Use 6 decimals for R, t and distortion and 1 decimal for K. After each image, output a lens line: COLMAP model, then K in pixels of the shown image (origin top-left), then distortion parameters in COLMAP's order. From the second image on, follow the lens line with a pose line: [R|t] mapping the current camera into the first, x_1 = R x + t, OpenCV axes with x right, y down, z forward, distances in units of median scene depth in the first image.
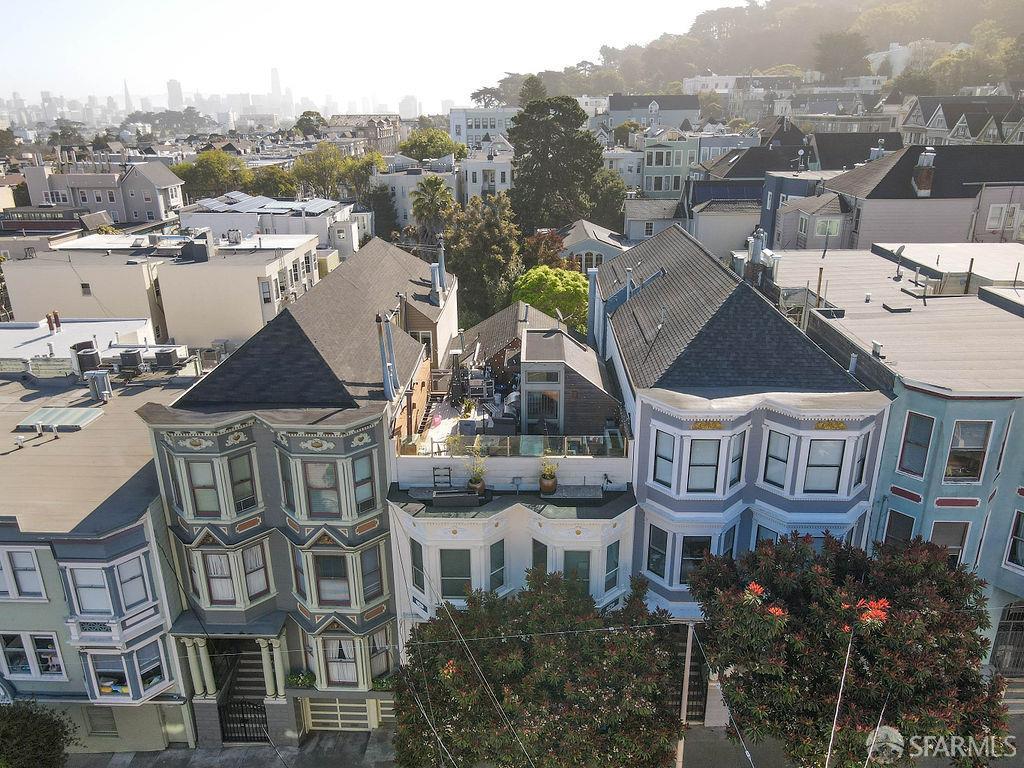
lens RADIAL K [[756.3, 0, 508.5], [0, 756.3, 390.5], [0, 0, 1]] dist [0.003774, 0.007808]
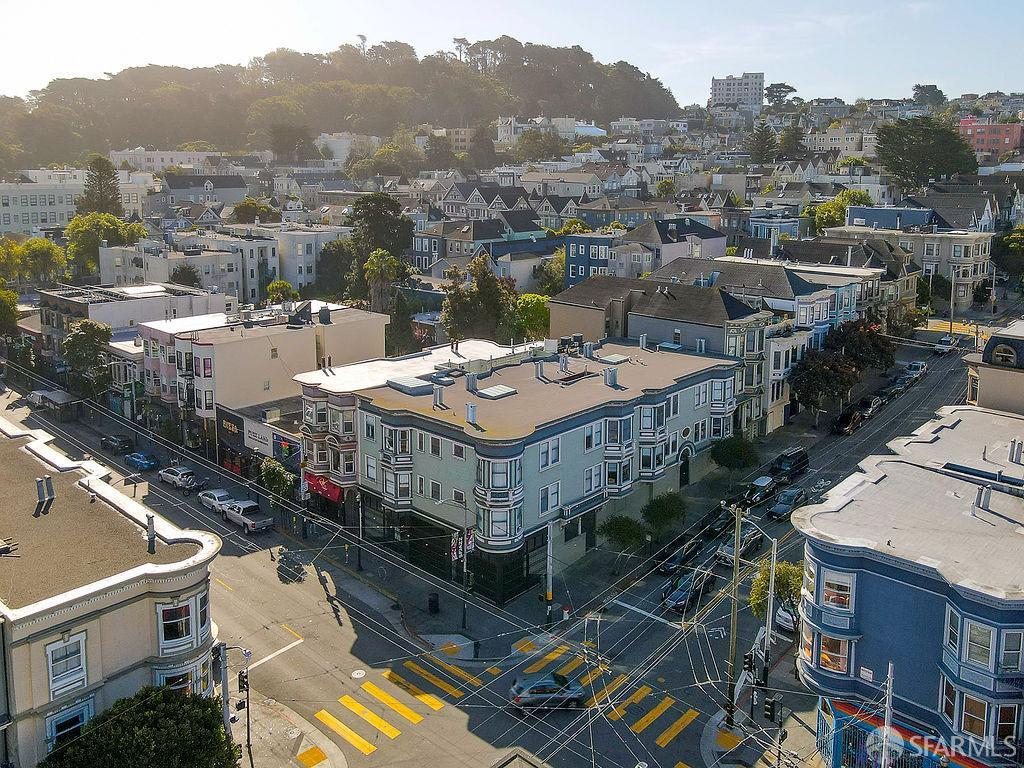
lens RADIAL K [[834.2, 0, 525.5], [0, 834.2, 277.0], [0, 0, 1]] dist [0.001156, 0.012625]
pose [[0.646127, -0.088629, 0.758066, -3.157740], [0.256884, 0.960540, -0.106651, 0.000431], [-0.718700, 0.263645, 0.643398, -0.526115]]
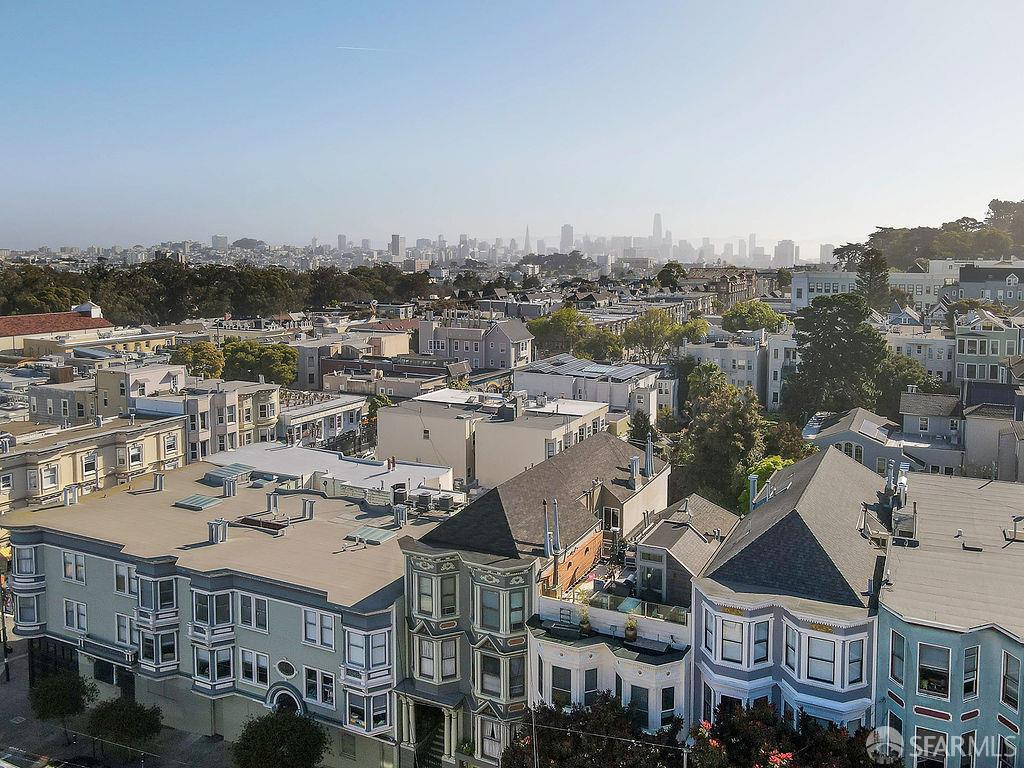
lens RADIAL K [[806.0, 0, 559.0], [0, 806.0, 315.7], [0, 0, 1]] dist [-0.004421, 0.015244]
pose [[0.920802, 0.045025, -0.387422, 0.459369], [-0.148221, 0.959188, -0.240810, -0.064643], [0.360768, 0.279163, 0.889896, -0.545443]]
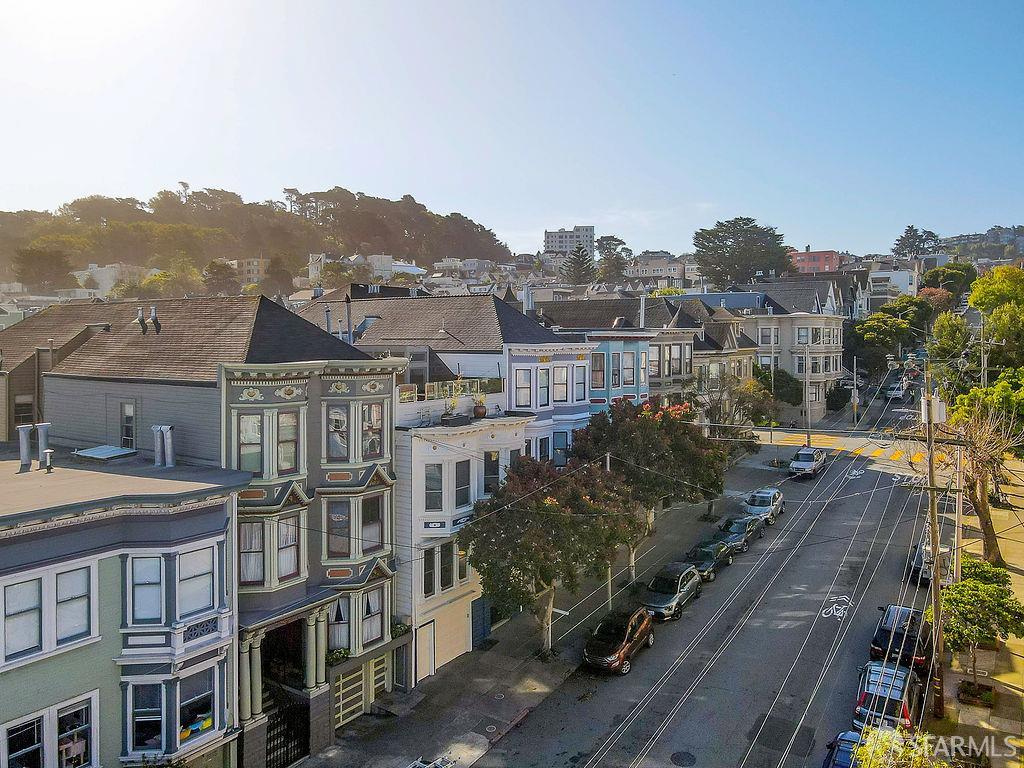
lens RADIAL K [[768.4, 0, 518.4], [0, 768.4, 352.2], [0, 0, 1]] dist [0.000741, 0.011142]
pose [[0.521318, -0.004428, 0.853351, -1.029578], [0.293806, 0.939781, -0.174612, 0.264326], [-0.801190, 0.341748, 0.491226, 0.198011]]
